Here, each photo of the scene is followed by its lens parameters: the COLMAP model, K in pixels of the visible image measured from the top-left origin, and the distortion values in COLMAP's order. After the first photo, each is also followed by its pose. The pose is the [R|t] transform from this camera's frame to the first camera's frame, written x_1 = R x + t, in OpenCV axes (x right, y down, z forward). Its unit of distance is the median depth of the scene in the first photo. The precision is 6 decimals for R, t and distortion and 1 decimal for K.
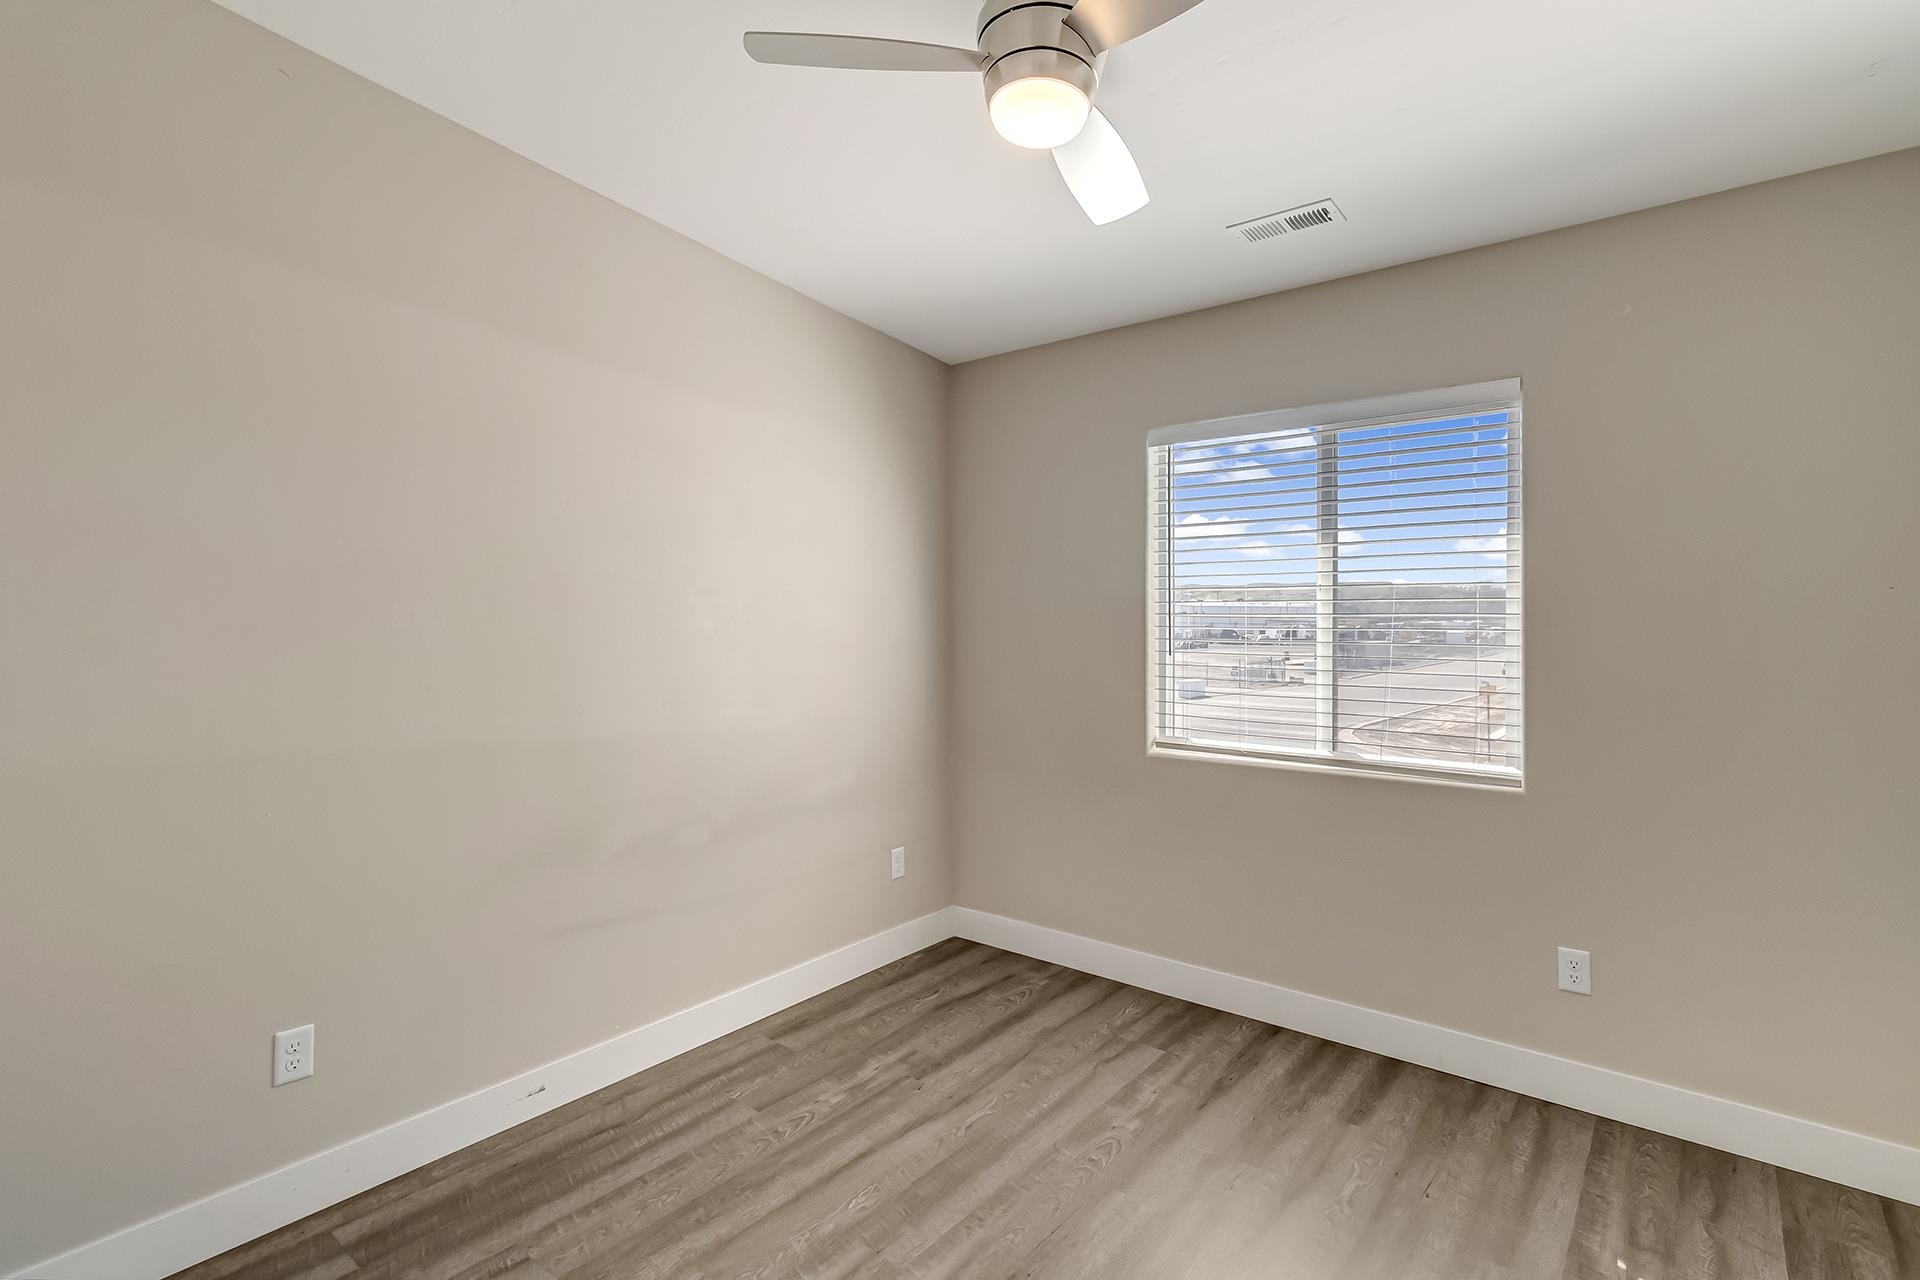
lens RADIAL K [[908.4, 0, 963.8], [0, 908.4, 630.9], [0, 0, 1]] dist [0.001420, -0.000113]
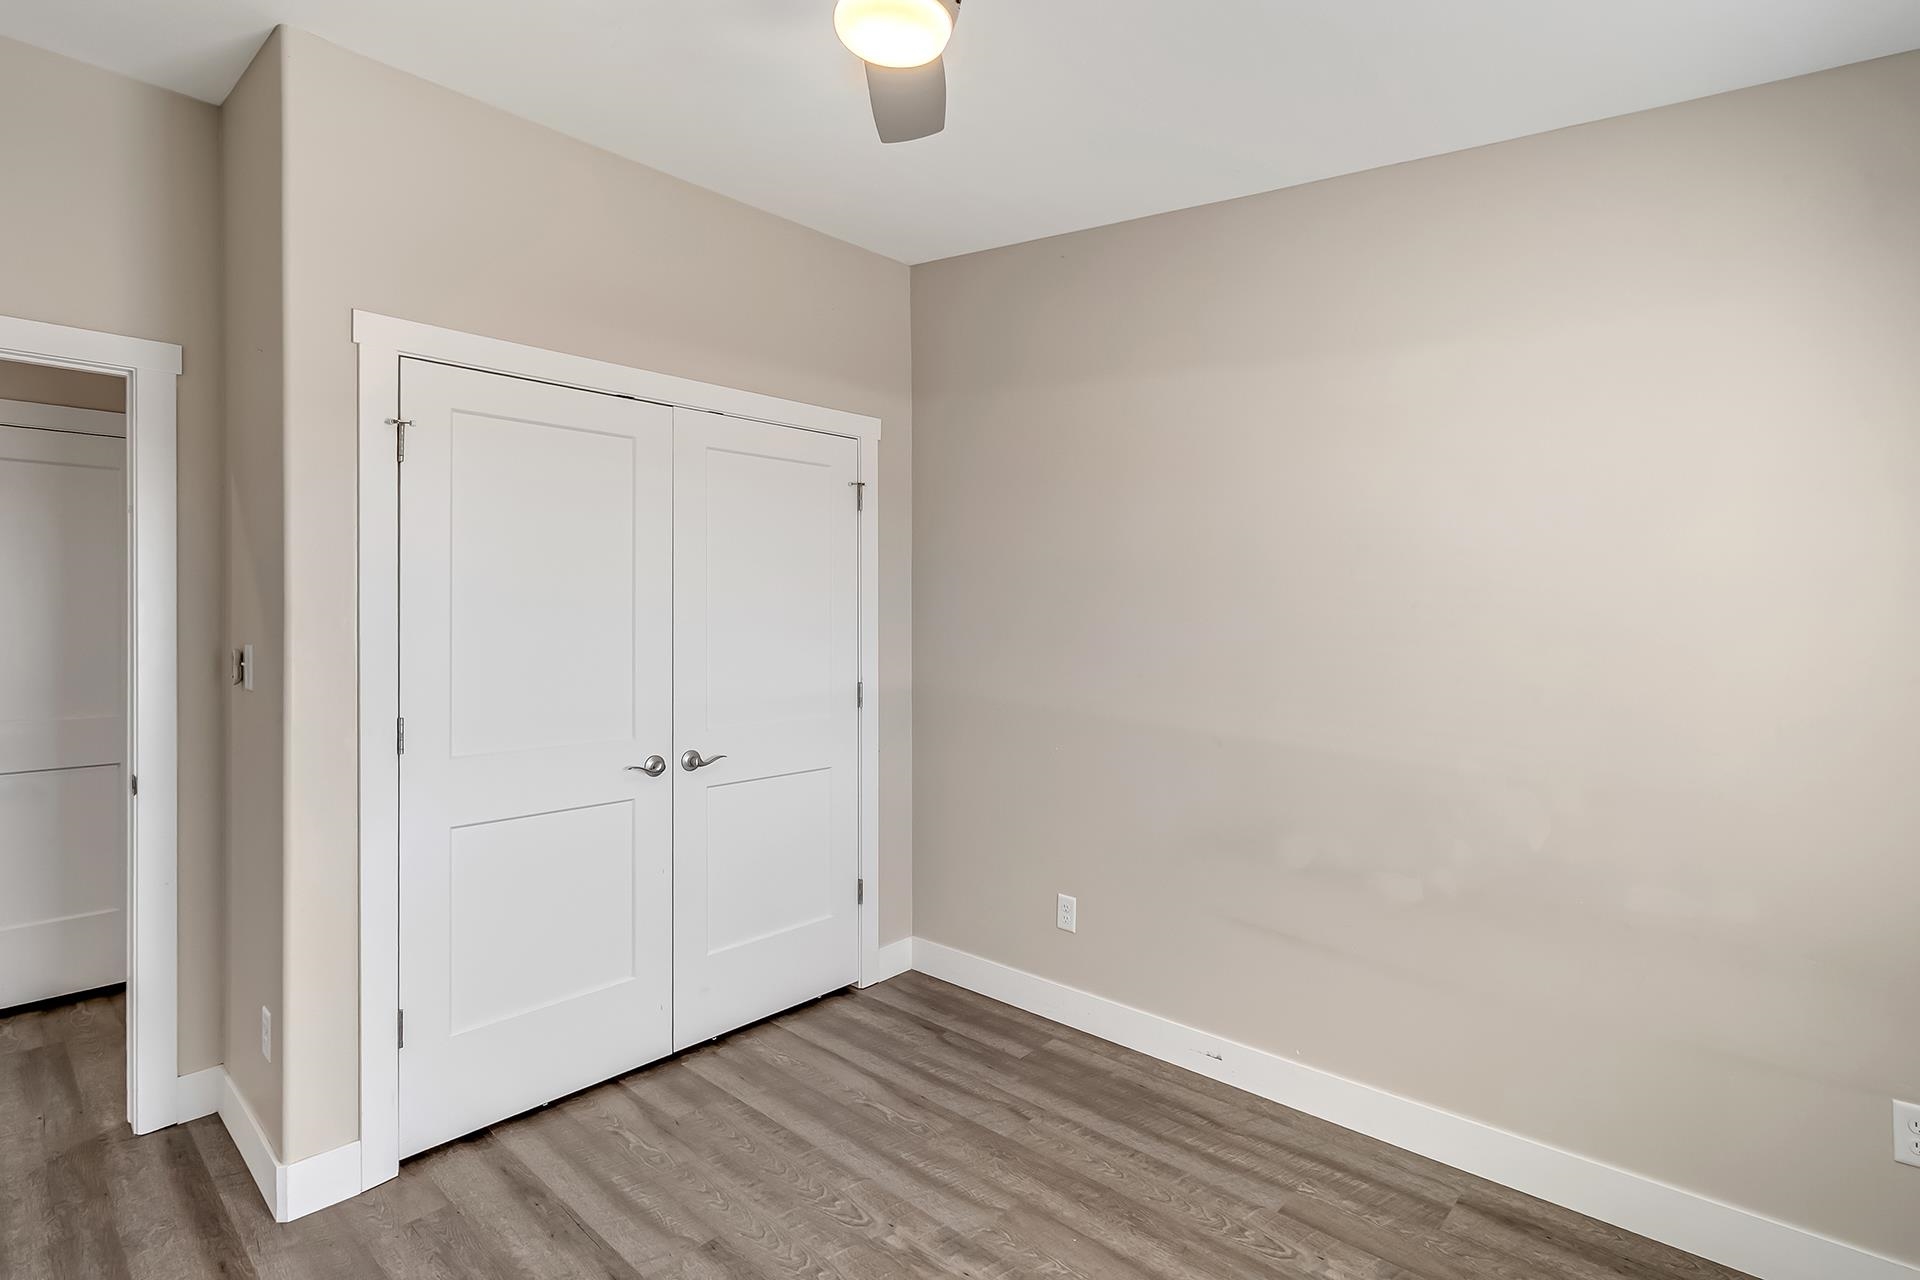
lens RADIAL K [[908.4, 0, 963.8], [0, 908.4, 629.0], [0, 0, 1]] dist [0.001420, -0.000113]
pose [[-0.050848, 0.020579, -0.998494, 0.680709], [-0.012288, 0.999699, 0.021229, -0.024976], [0.998631, 0.013349, -0.050580, 0.824590]]
